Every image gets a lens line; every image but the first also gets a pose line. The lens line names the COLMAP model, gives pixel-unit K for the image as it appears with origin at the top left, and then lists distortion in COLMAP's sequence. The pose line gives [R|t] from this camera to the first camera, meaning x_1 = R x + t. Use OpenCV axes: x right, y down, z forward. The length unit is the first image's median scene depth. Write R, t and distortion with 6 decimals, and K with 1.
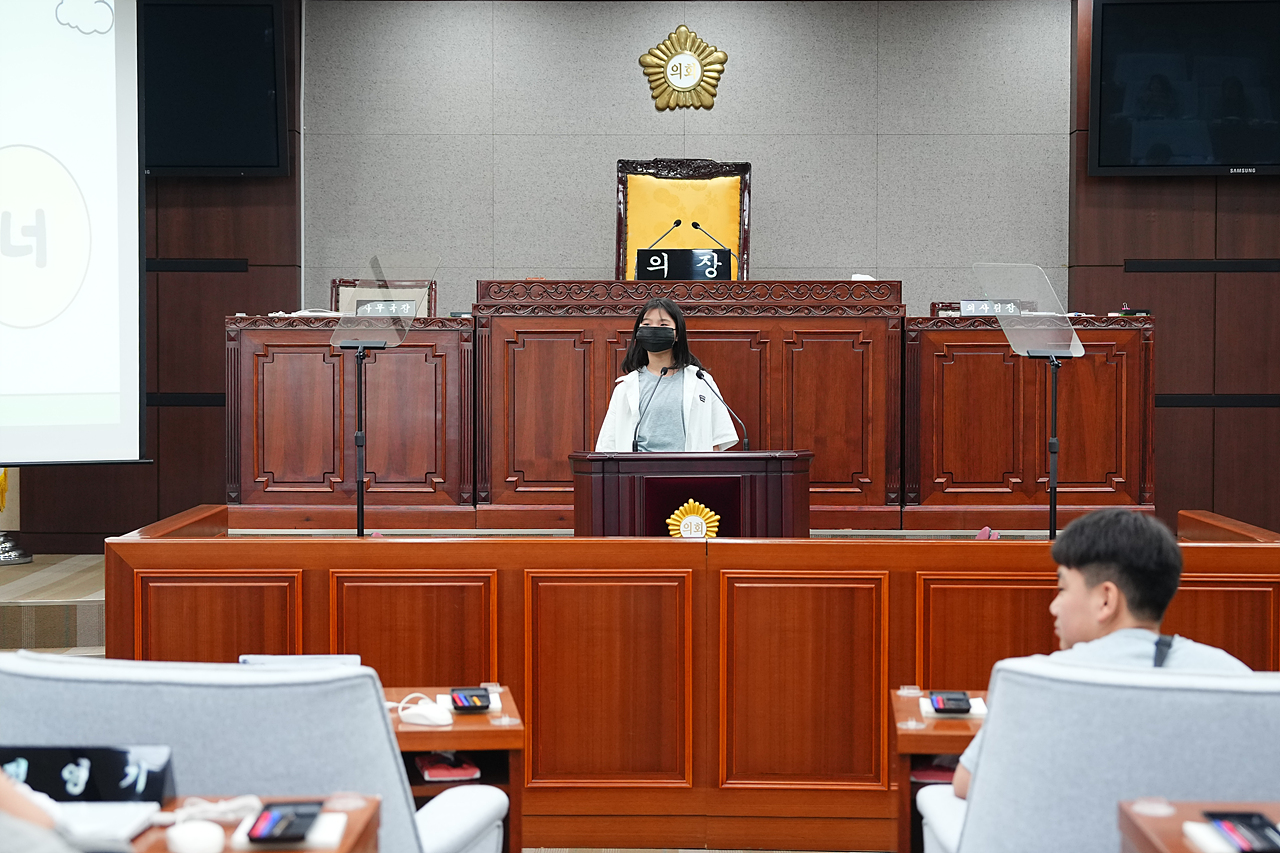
lens RADIAL K [[2391.4, 0, 639.5], [0, 2391.4, 453.4], [0, 0, 1]] dist [0.068131, 0.000000]
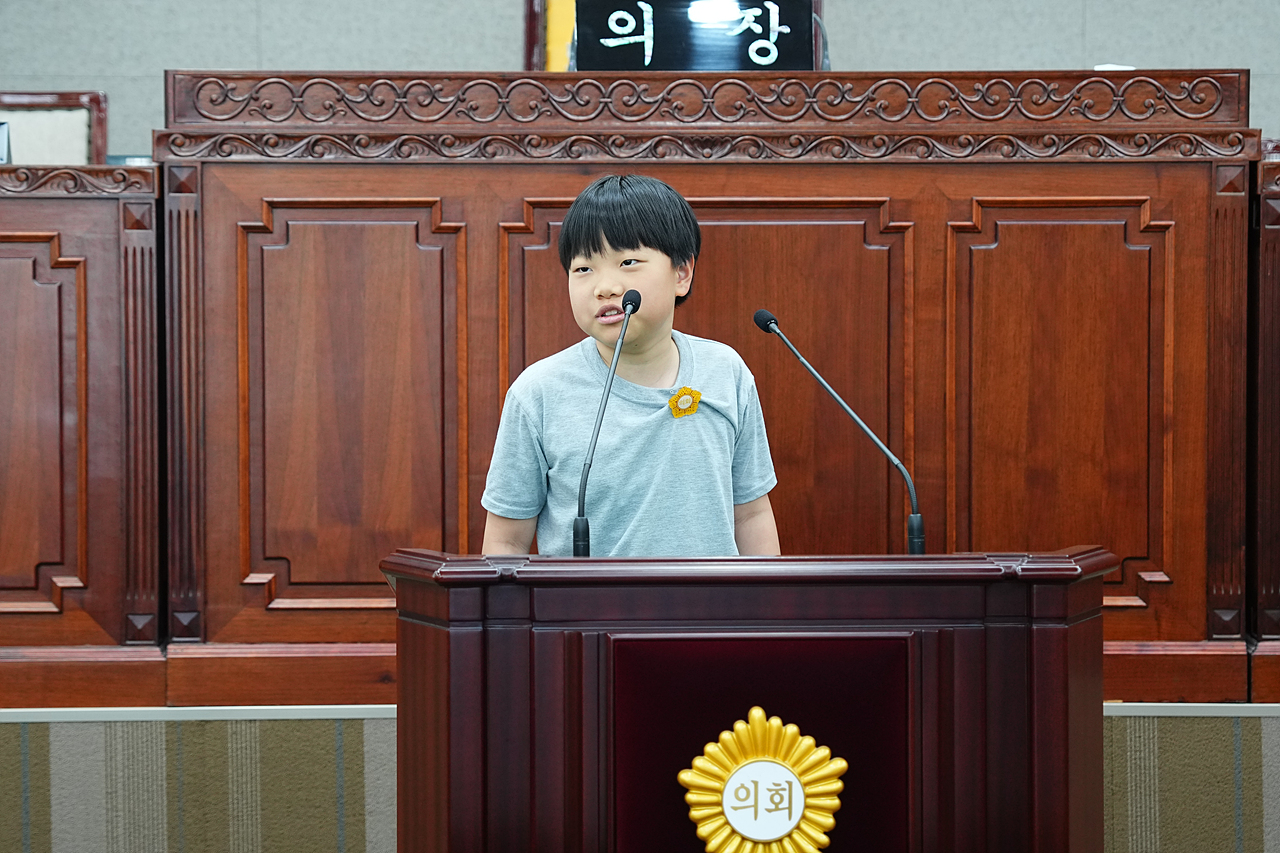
lens RADIAL K [[3073.6, 0, 656.7], [0, 3073.6, 423.0], [0, 0, 1]] dist [0.191371, 0.000000]
pose [[0.999530, -0.004508, 0.030331, -0.003302], [0.004305, 0.999968, 0.006770, -0.017907], [-0.030361, -0.006636, 0.999517, 0.492144]]
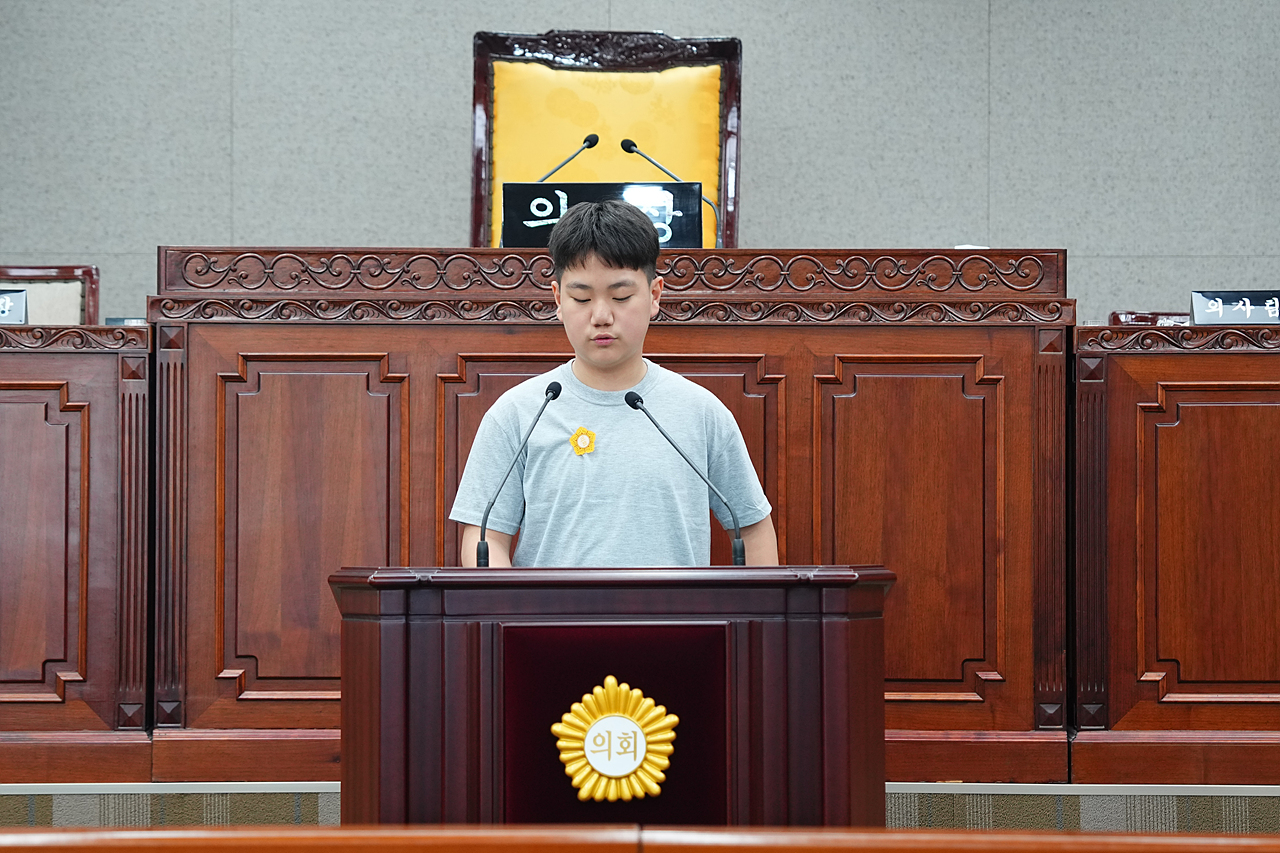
lens RADIAL K [[3582.7, 0, 634.0], [0, 3582.7, 443.6], [0, 0, 1]] dist [0.253796, 0.000000]
pose [[0.999803, 0.001269, 0.019790, 0.010965], [-0.000206, 0.998562, -0.053613, 0.003630], [-0.019829, 0.053598, 0.998366, 0.299233]]
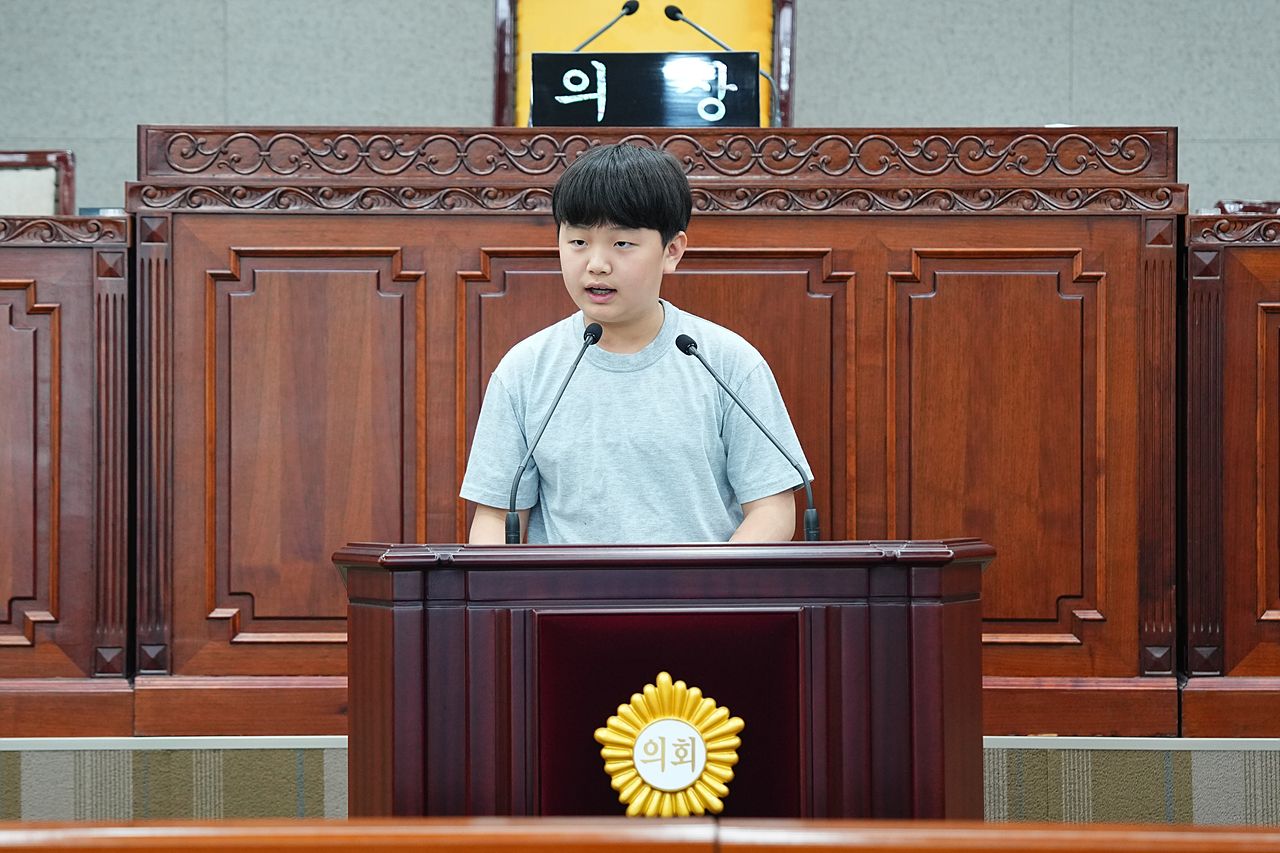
lens RADIAL K [[3733.3, 0, 651.5], [0, 3733.3, 428.6], [0, 0, 1]] dist [0.265236, 0.000000]
pose [[0.999824, -0.000416, 0.018733, 0.007567], [0.001043, 0.999439, -0.033485, 0.000823], [-0.018708, 0.033498, 0.999264, 0.359805]]
